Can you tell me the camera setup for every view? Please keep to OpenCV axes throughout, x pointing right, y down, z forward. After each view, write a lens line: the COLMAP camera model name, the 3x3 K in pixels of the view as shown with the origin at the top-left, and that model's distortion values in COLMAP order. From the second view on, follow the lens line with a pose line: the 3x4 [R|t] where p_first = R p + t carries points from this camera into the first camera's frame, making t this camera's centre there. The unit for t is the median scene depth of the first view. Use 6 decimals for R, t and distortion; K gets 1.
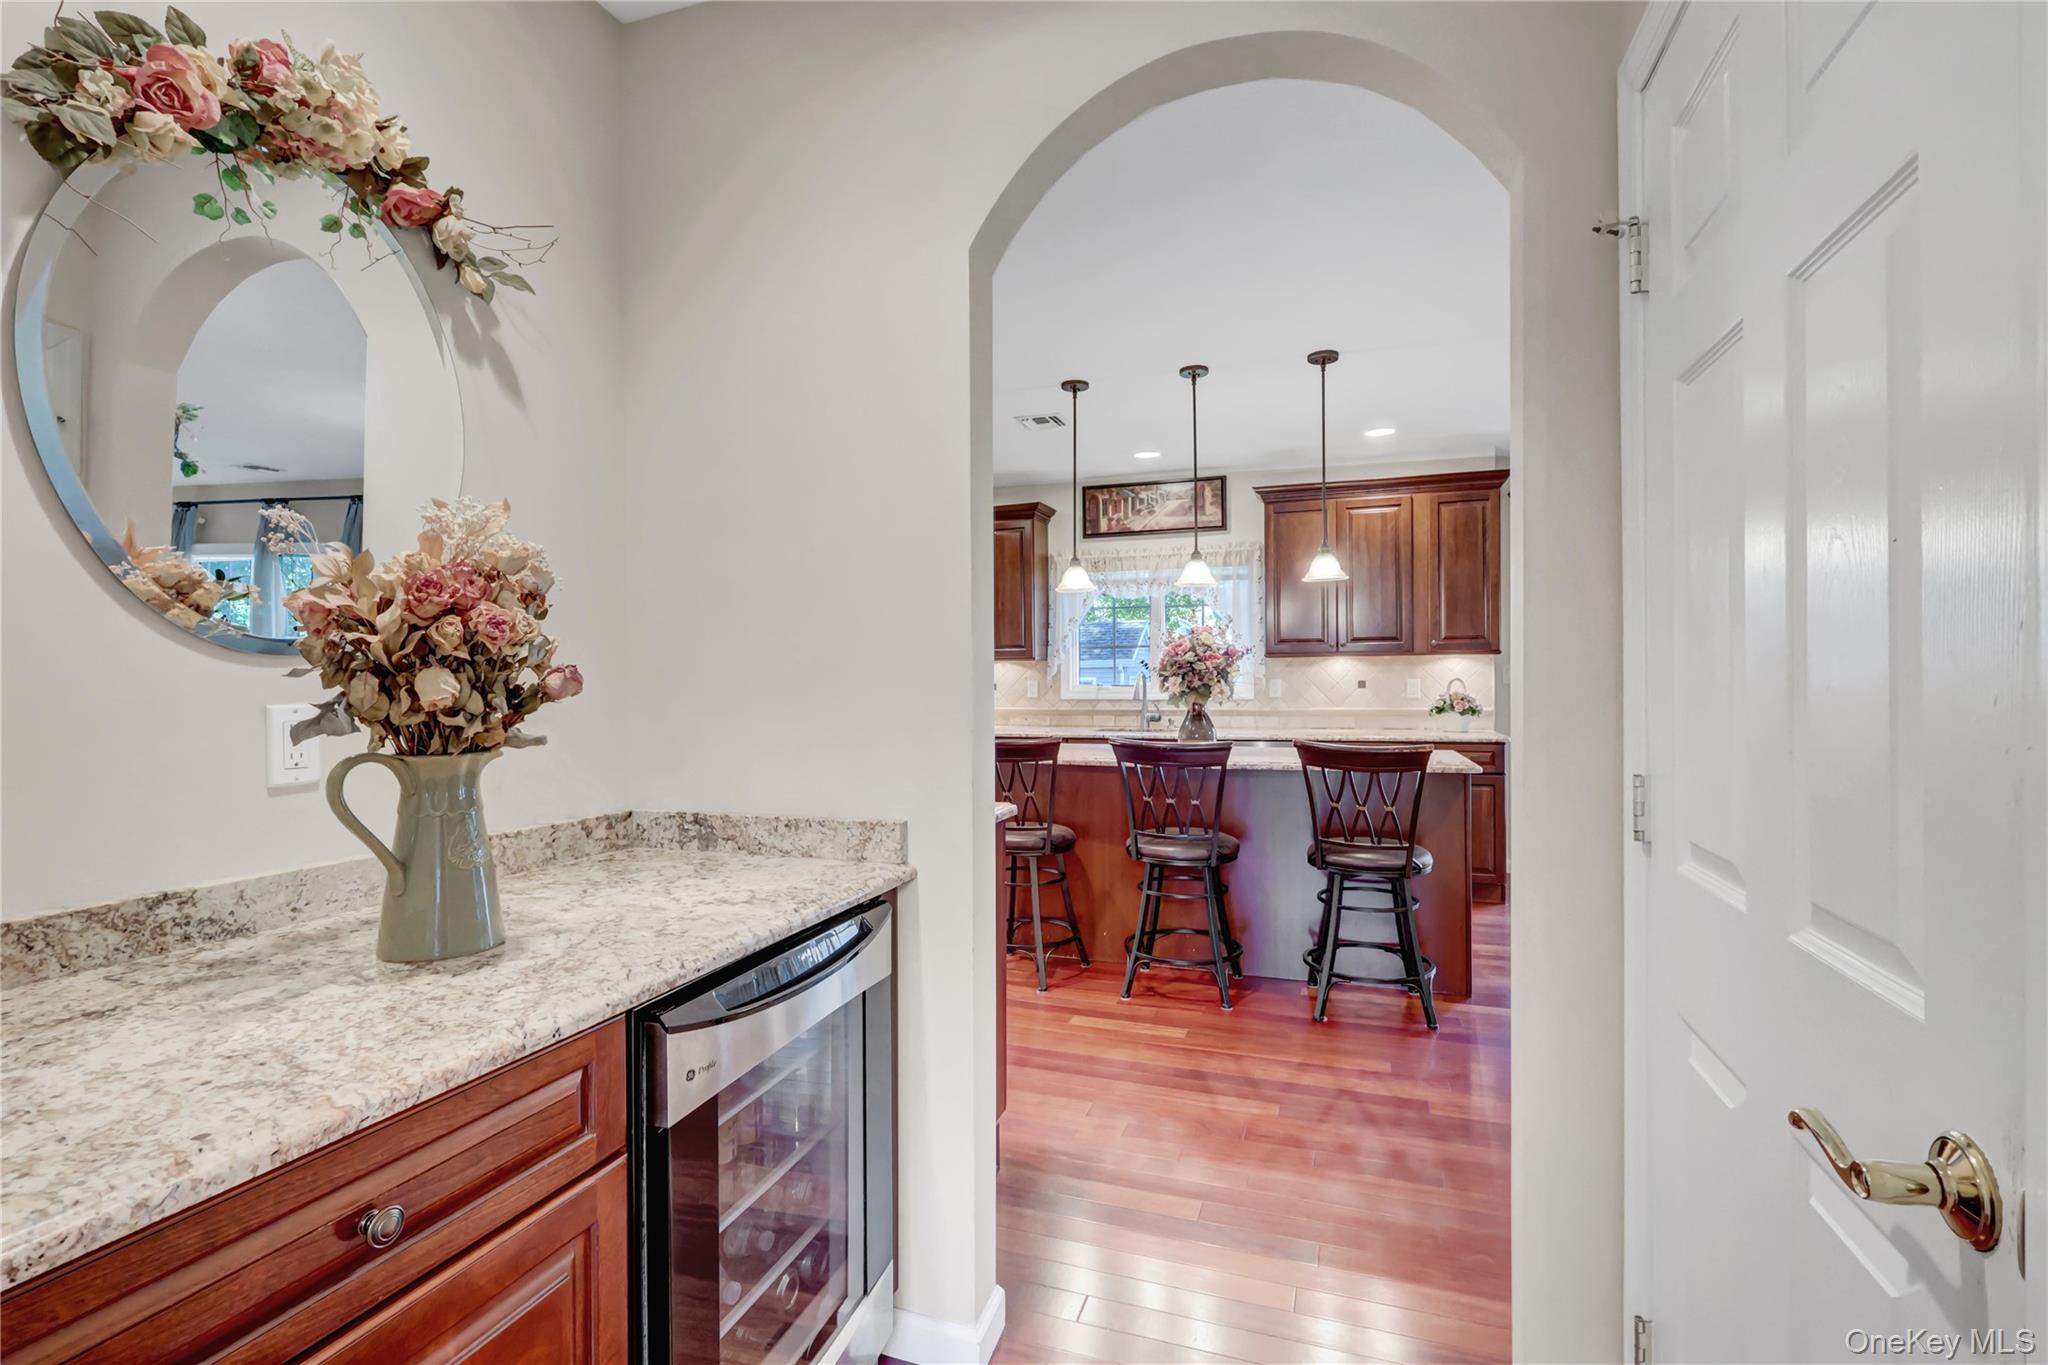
lens RADIAL K [[939.9, 0, 1019.7], [0, 939.9, 681.4], [0, 0, 1]] dist [0.003139, 0.000605]
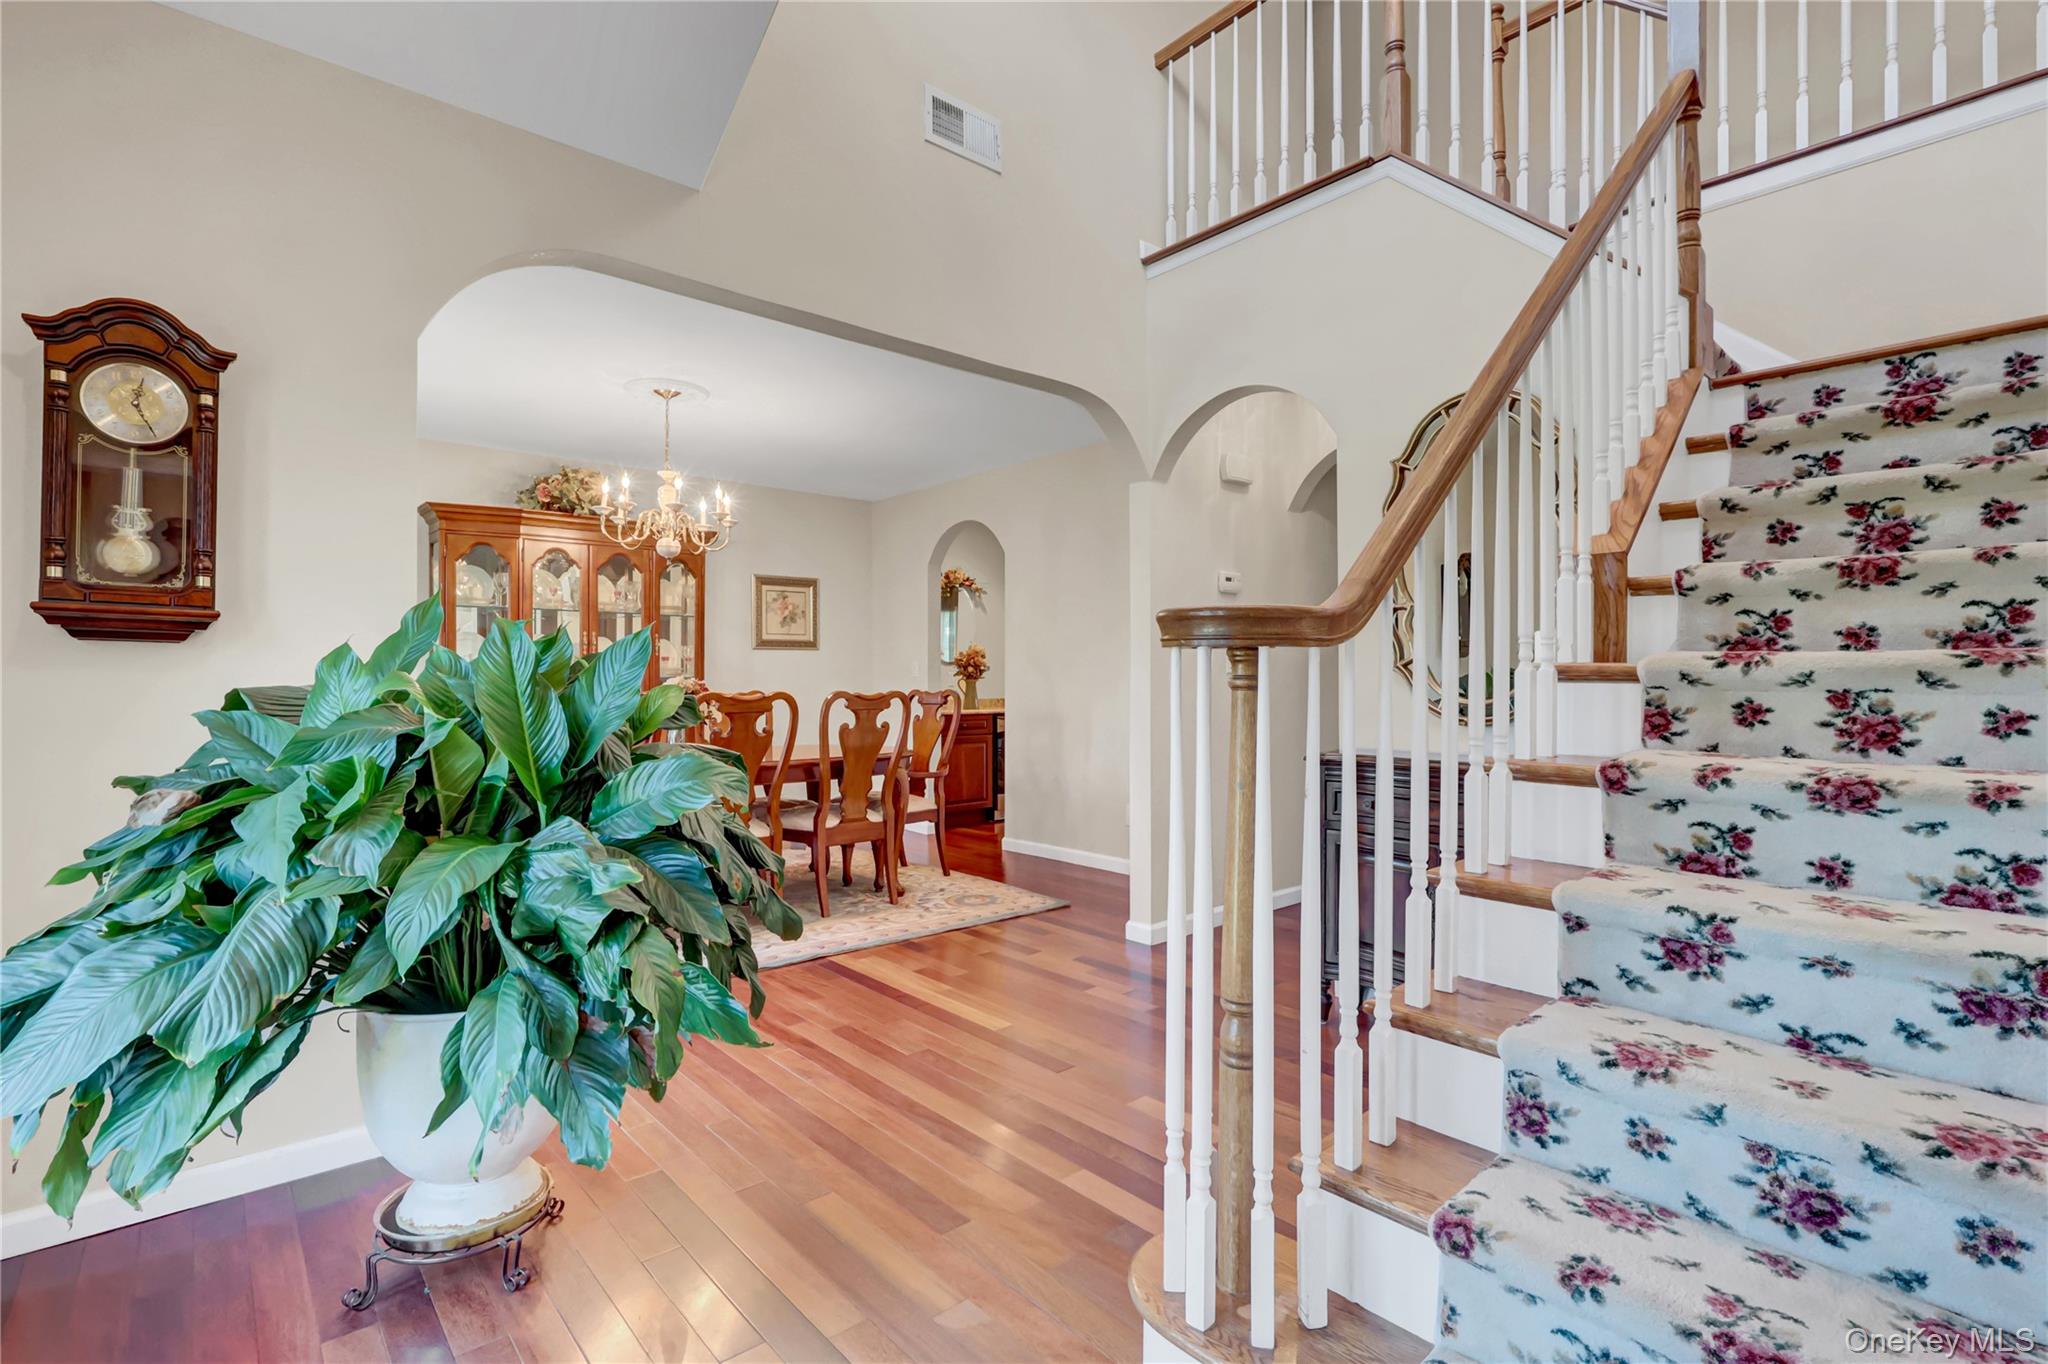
lens RADIAL K [[939.9, 0, 1026.3], [0, 939.9, 678.1], [0, 0, 1]] dist [0.003139, 0.000605]
pose [[0.875932, 0.009103, -0.482349, 3.028810], [-0.013335, 0.999897, -0.005346, 0.099289], [0.482250, 0.011115, 0.875963, -4.783791]]
